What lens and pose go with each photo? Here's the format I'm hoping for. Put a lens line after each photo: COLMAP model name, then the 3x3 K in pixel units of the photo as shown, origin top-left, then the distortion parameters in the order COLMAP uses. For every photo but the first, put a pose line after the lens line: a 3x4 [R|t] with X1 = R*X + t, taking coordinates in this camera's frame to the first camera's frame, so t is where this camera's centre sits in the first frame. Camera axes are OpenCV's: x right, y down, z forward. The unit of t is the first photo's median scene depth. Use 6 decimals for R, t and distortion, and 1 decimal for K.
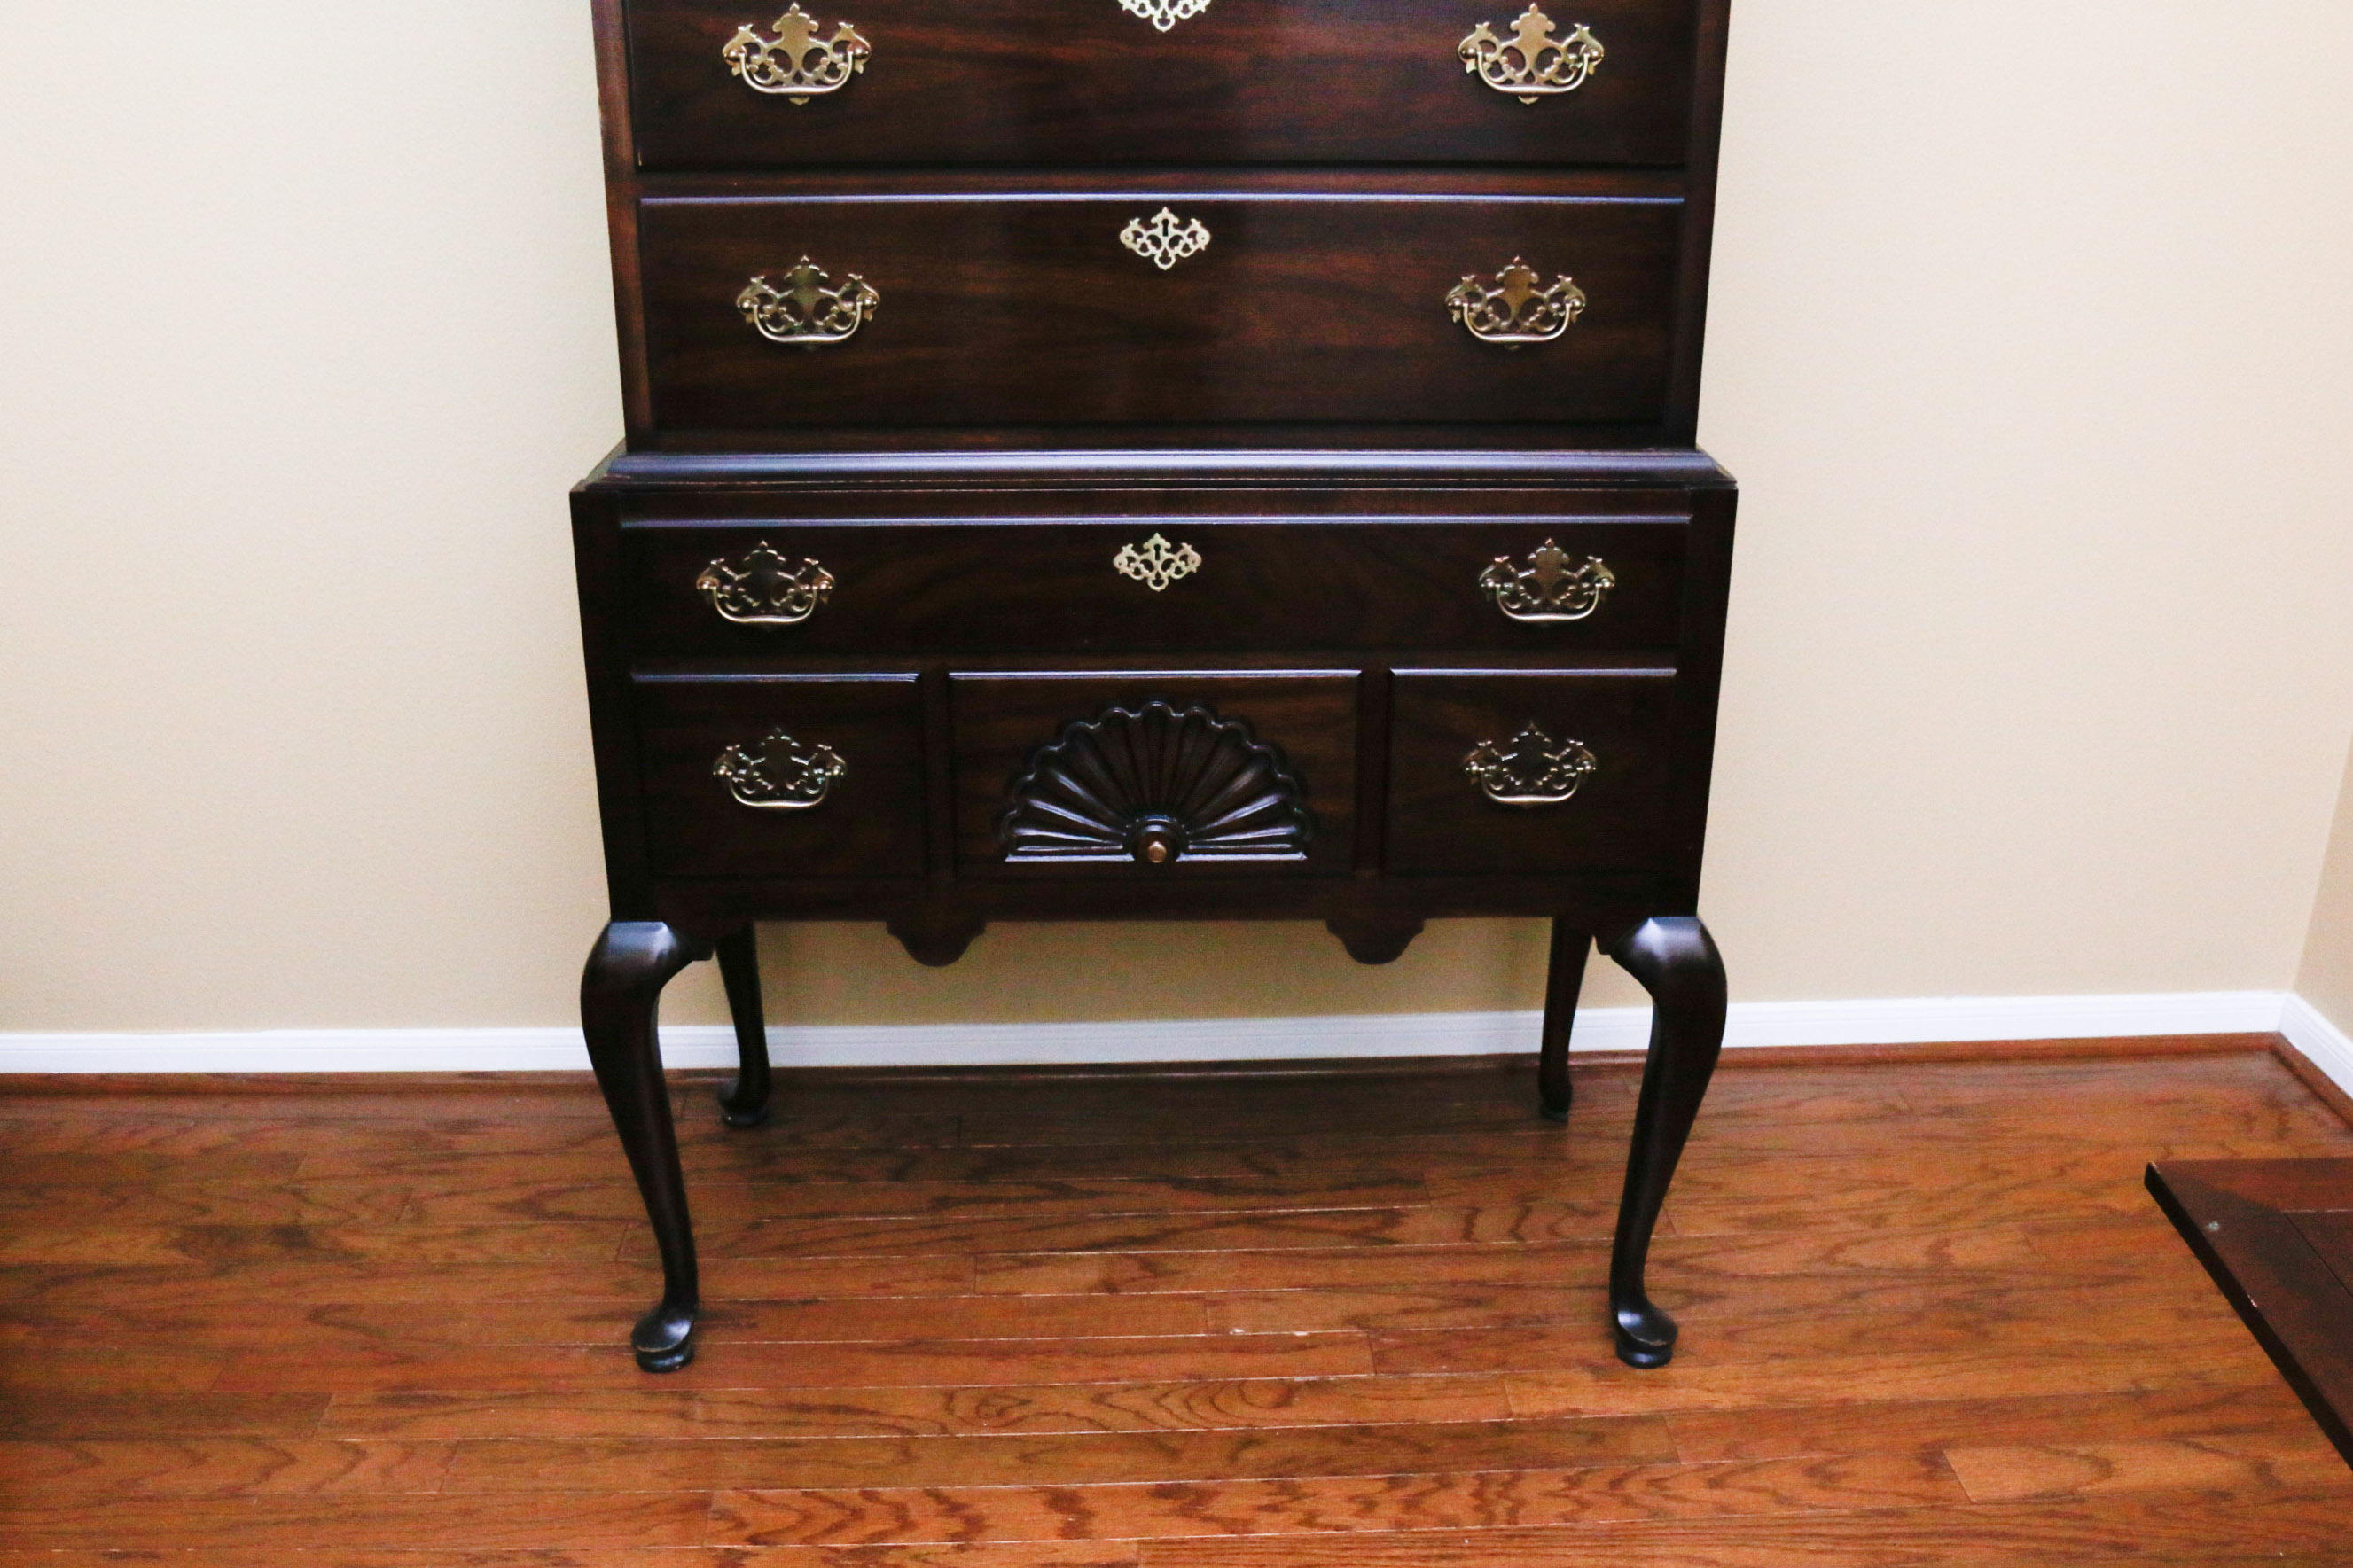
lens RADIAL K [[2560.2, 0, 1213.9], [0, 2560.2, 950.0], [0, 0, 1]] dist [-0.125988, 0.000000]
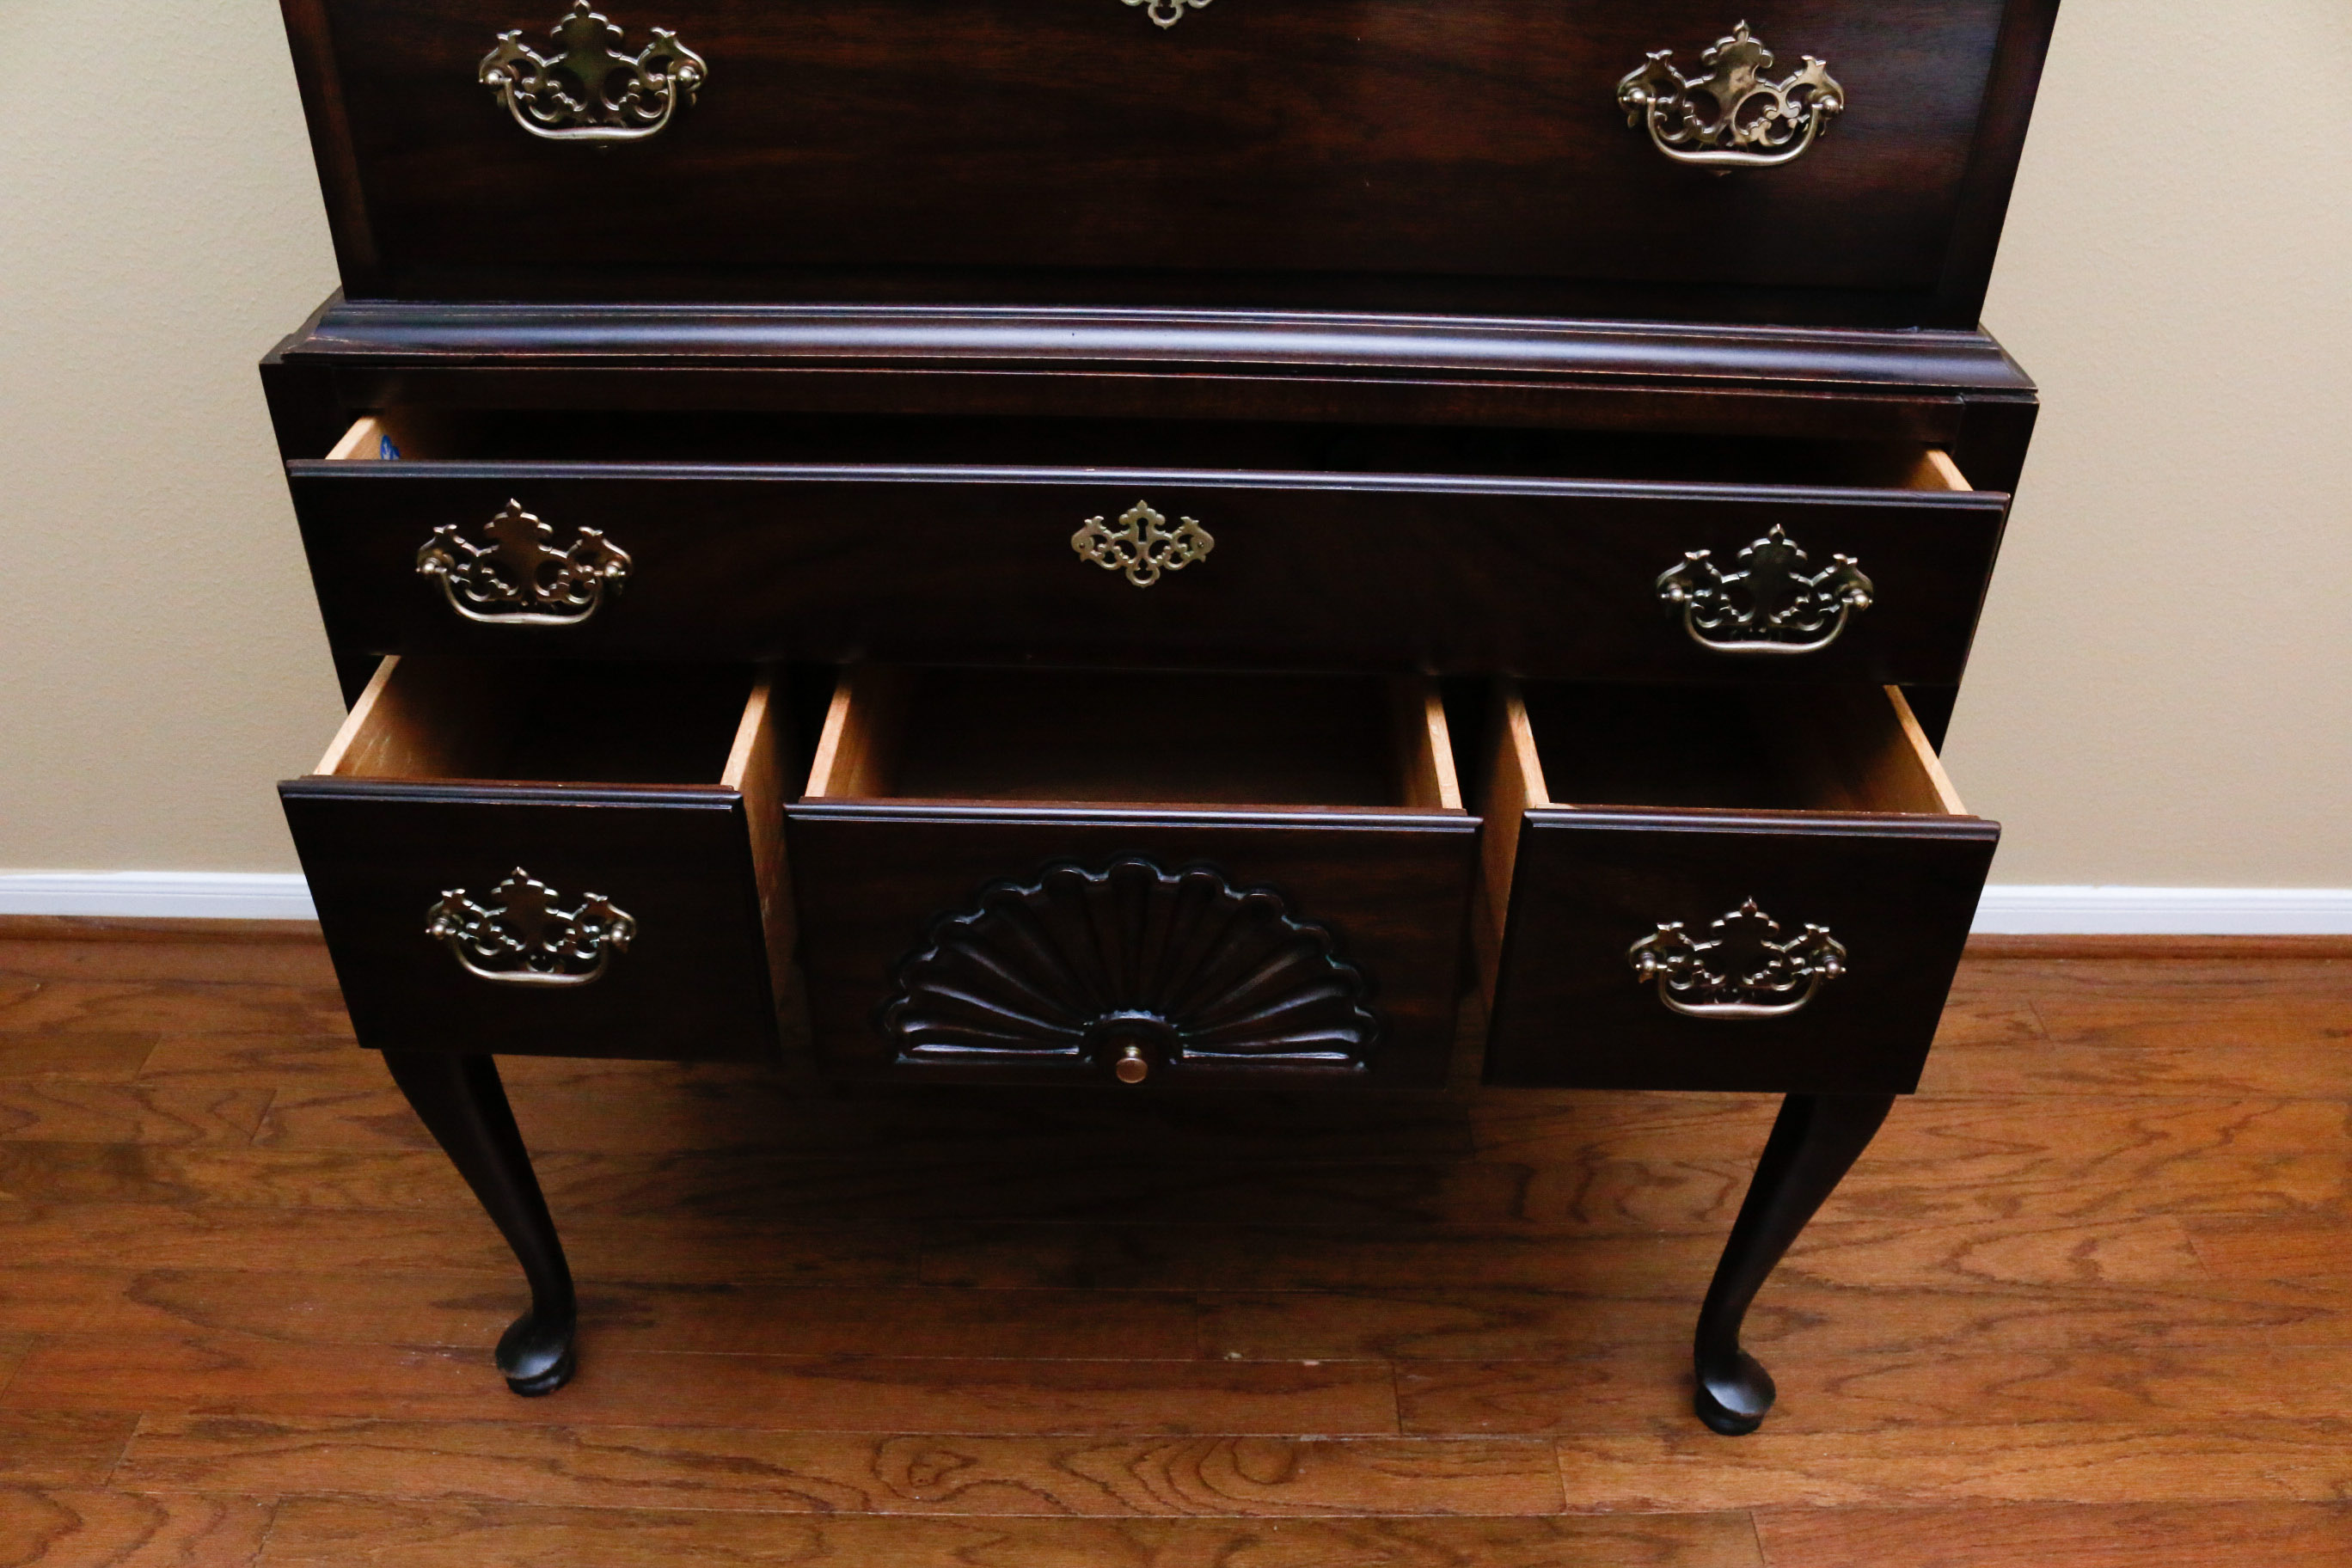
lens RADIAL K [[1904.4, 0, 1158.4], [0, 1904.4, 791.7], [0, 0, 1]] dist [-0.089049, 0.021700]
pose [[0.998541, 0.037715, -0.038642, 0.001921], [-0.028097, 0.974039, 0.224628, -0.170422], [0.046111, -0.223215, 0.973678, 0.465532]]
